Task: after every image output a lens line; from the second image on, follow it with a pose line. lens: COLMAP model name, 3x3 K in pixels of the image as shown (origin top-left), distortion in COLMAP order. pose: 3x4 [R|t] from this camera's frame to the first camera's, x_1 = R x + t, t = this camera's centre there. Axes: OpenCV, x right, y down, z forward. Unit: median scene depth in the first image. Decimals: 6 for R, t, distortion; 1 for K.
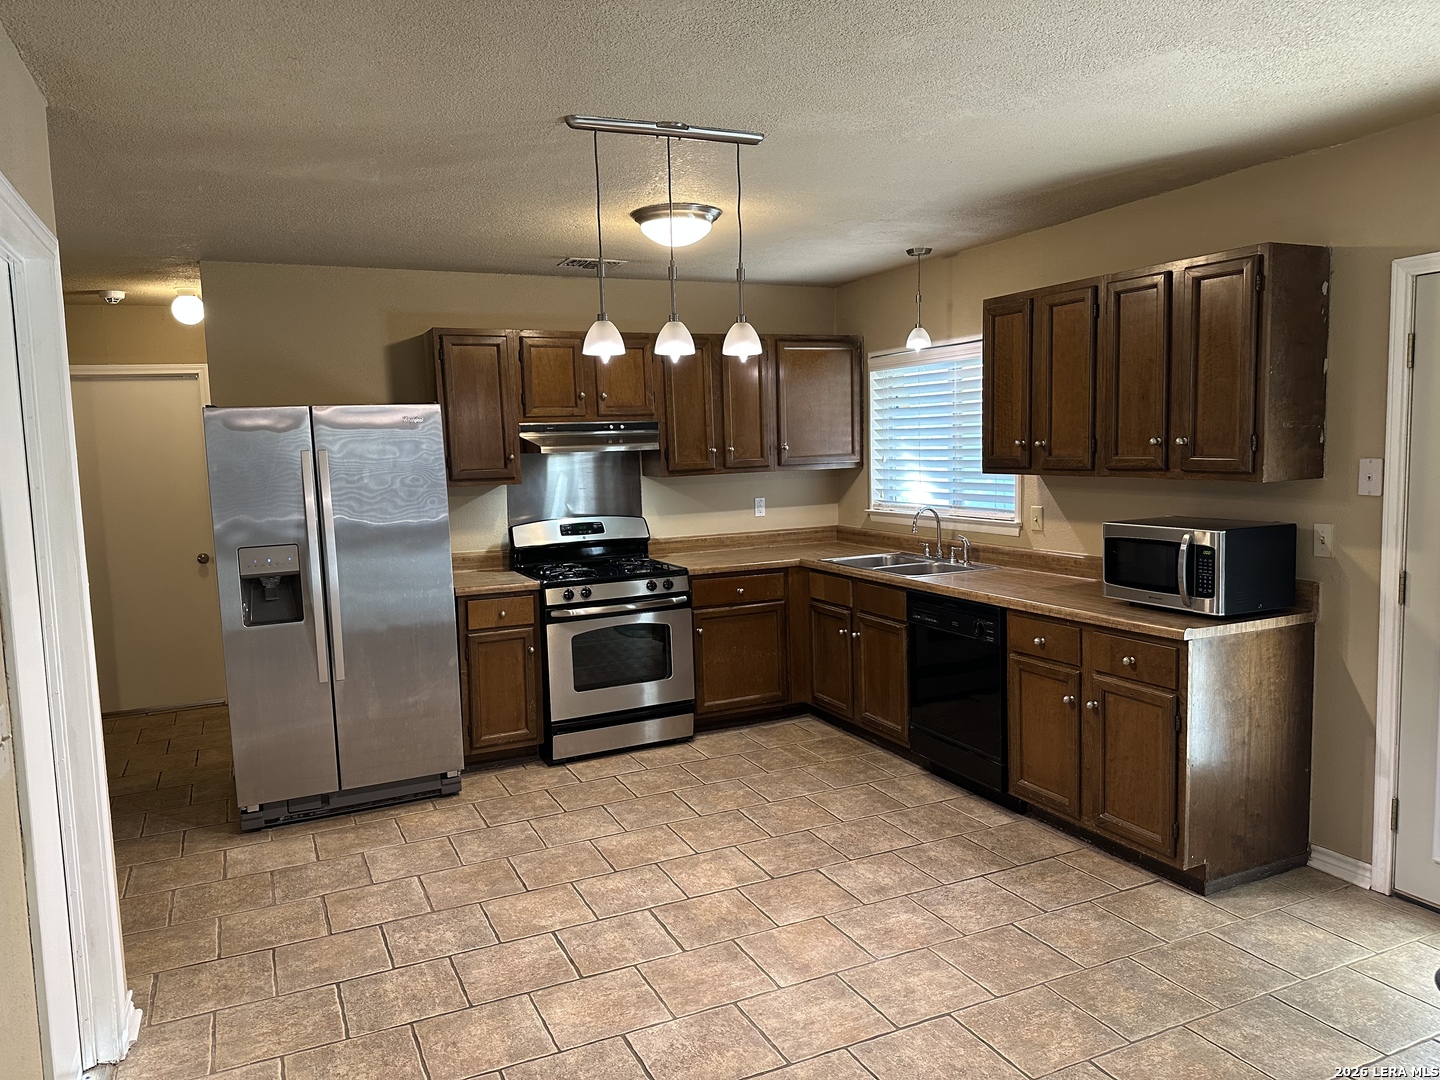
lens RADIAL K [[1021.6, 0, 720.7], [0, 1021.6, 539.8], [0, 0, 1]] dist [0.036424, -0.041626]
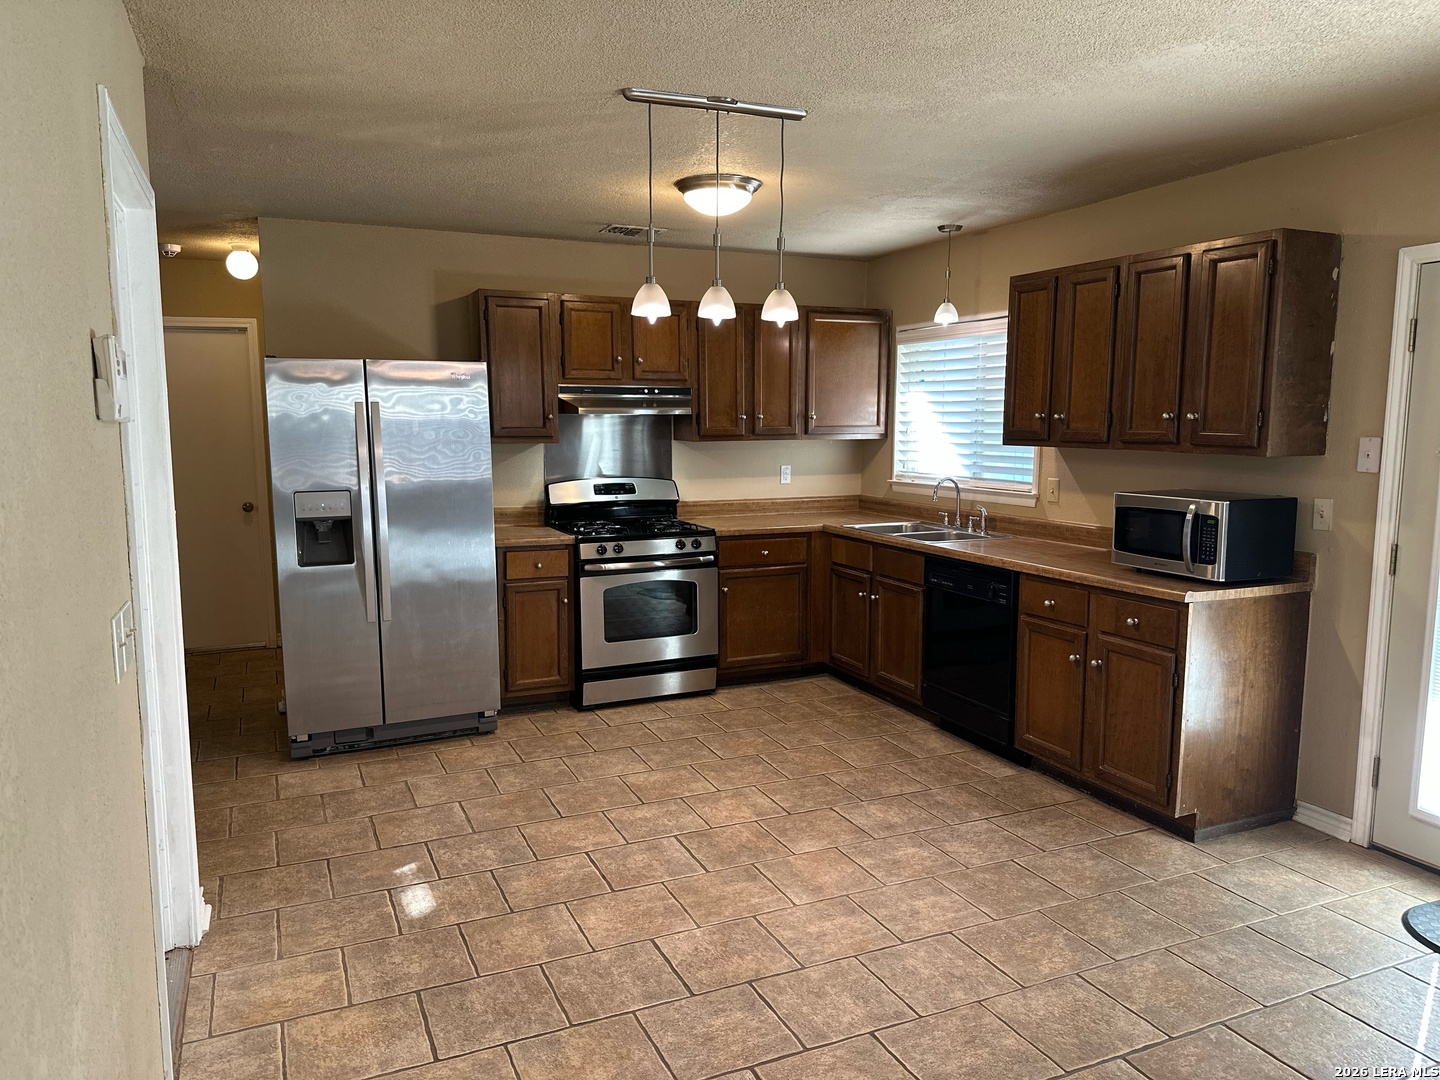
lens RADIAL K [[1021.6, 0, 727.1], [0, 1021.6, 548.8], [0, 0, 1]] dist [0.036424, -0.041626]
pose [[0.999417, 0.032502, -0.010482, -0.011724], [-0.032159, 0.998990, 0.031396, 0.019958], [0.011492, -0.031041, 0.999452, -0.057145]]
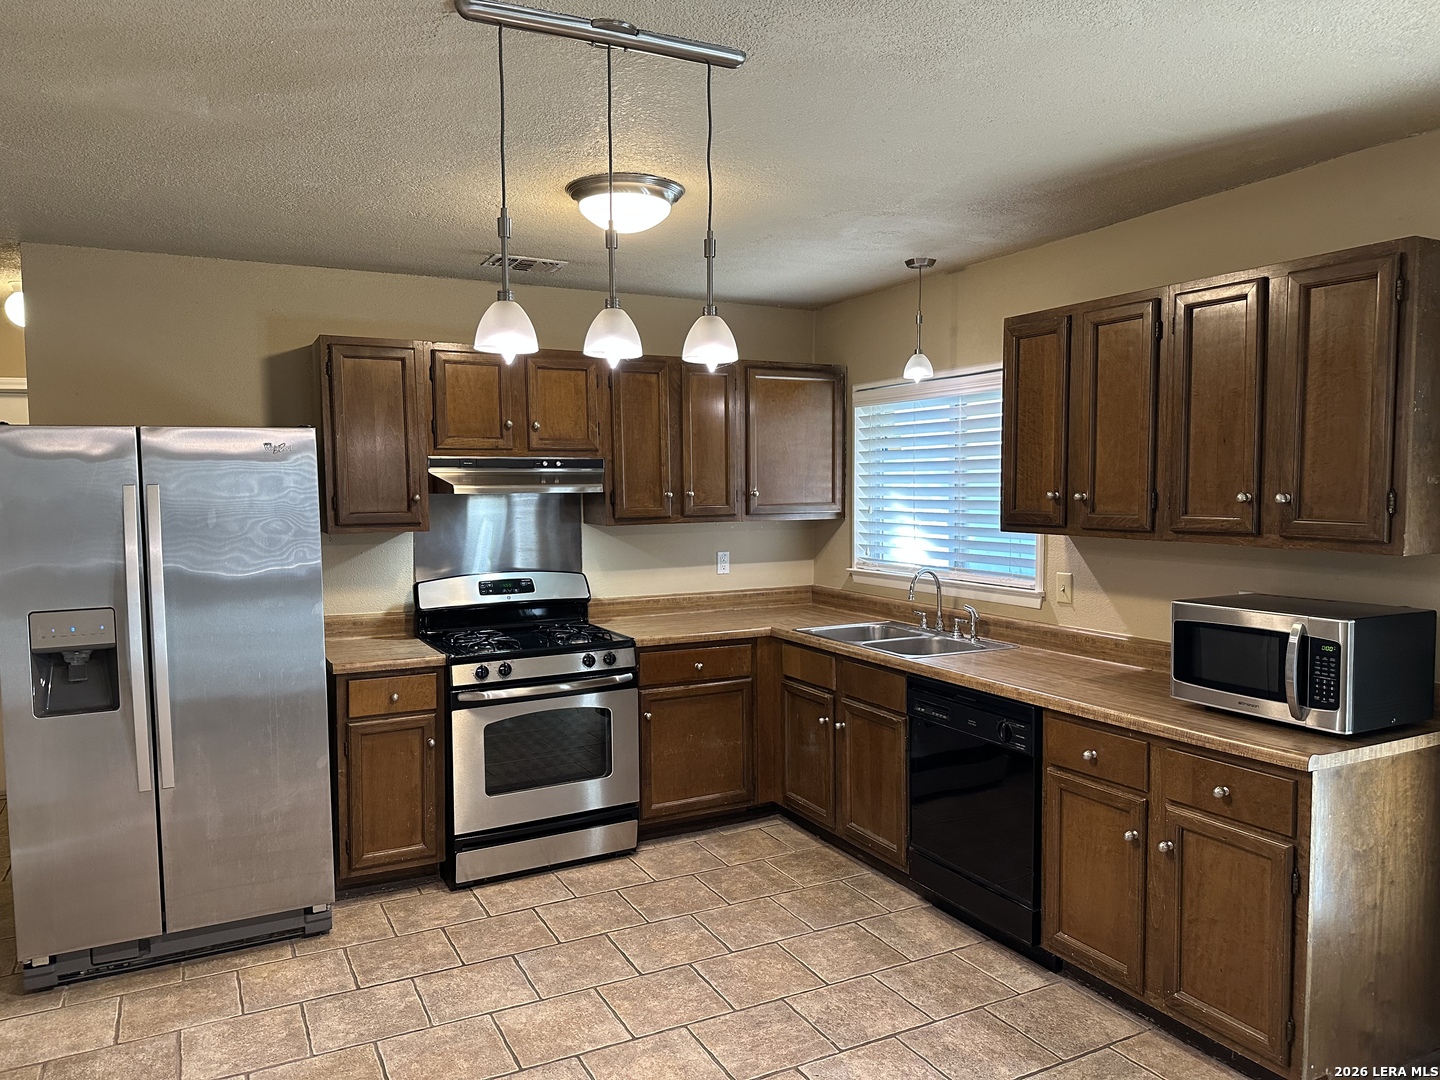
lens RADIAL K [[1021.6, 0, 731.4], [0, 1021.6, 545.0], [0, 0, 1]] dist [0.036424, -0.041626]
pose [[0.998461, 0.019544, 0.051896, 0.001396], [-0.017597, 0.999134, -0.037712, -0.023305], [-0.052588, 0.036740, 0.997940, 0.239234]]
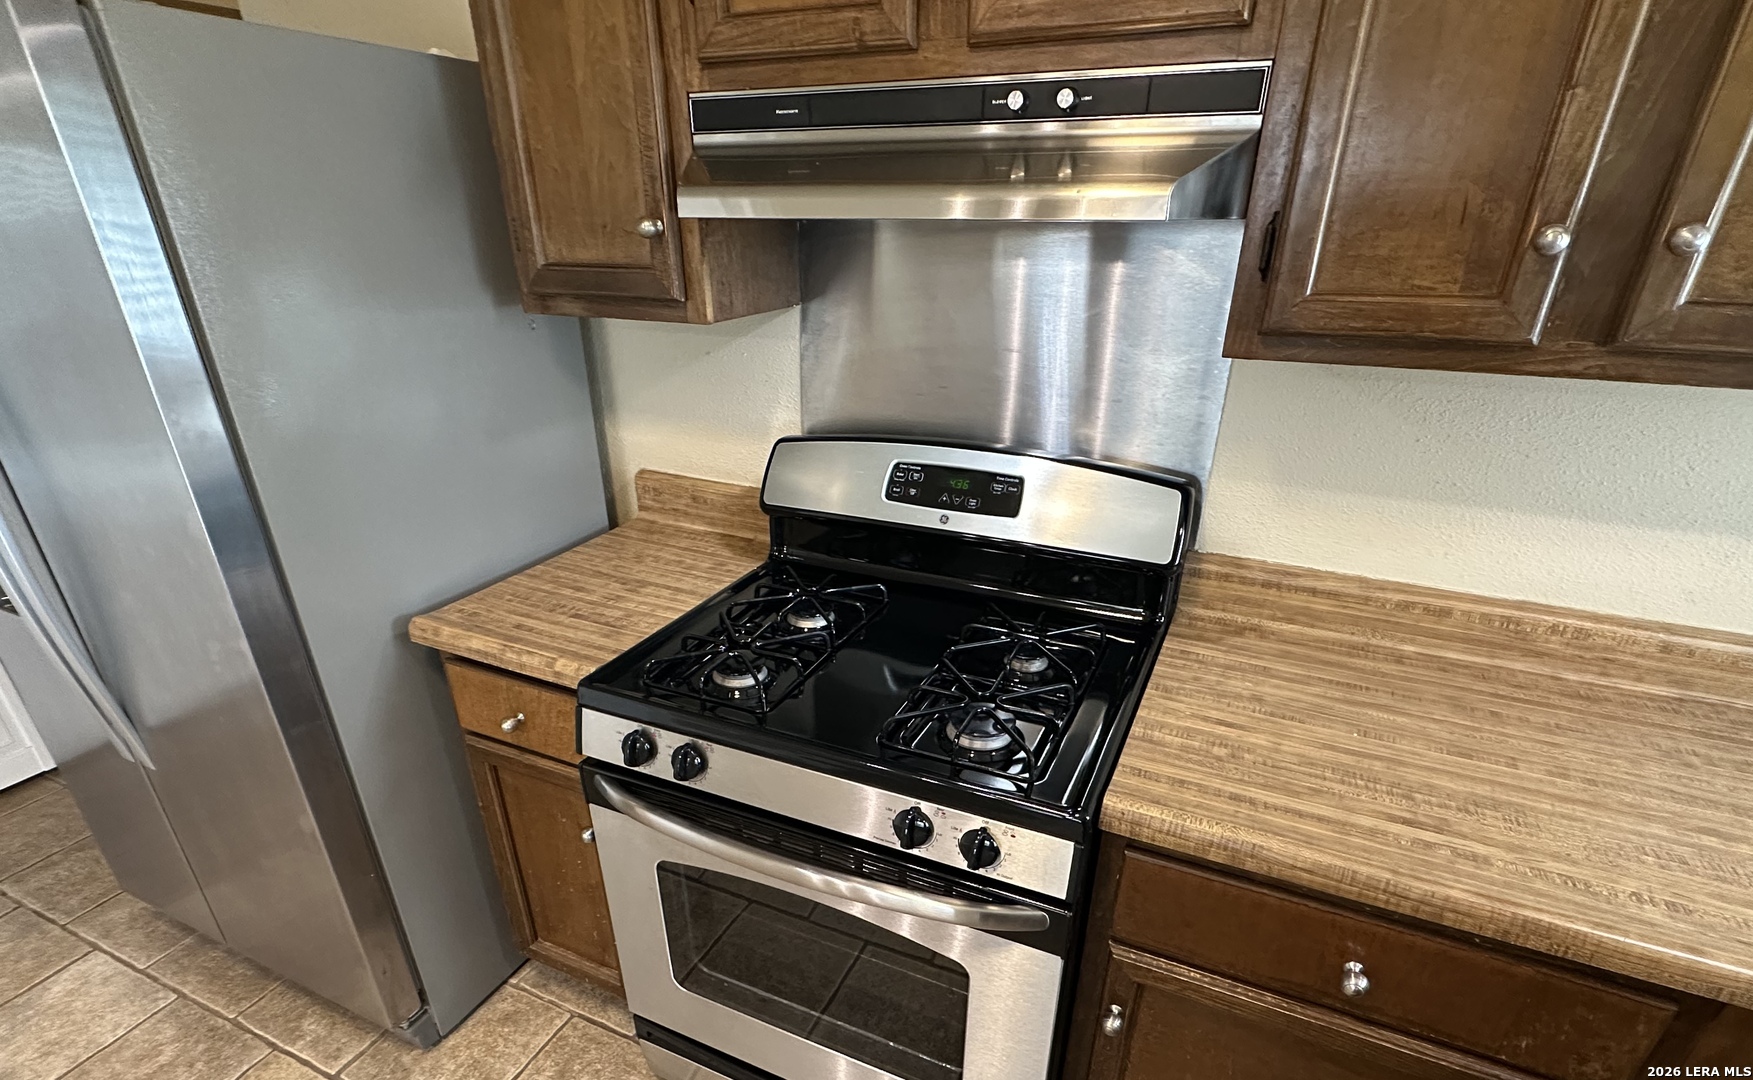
lens RADIAL K [[855.0, 0, 871.7], [0, 855.0, 655.7], [0, 0, 1]] dist [0.002345, 0.000143]
pose [[0.635112, 0.386376, -0.668839, 0.065722], [-0.098033, 0.899220, 0.426372, -0.105657], [0.766174, -0.205226, 0.608983, 1.137777]]
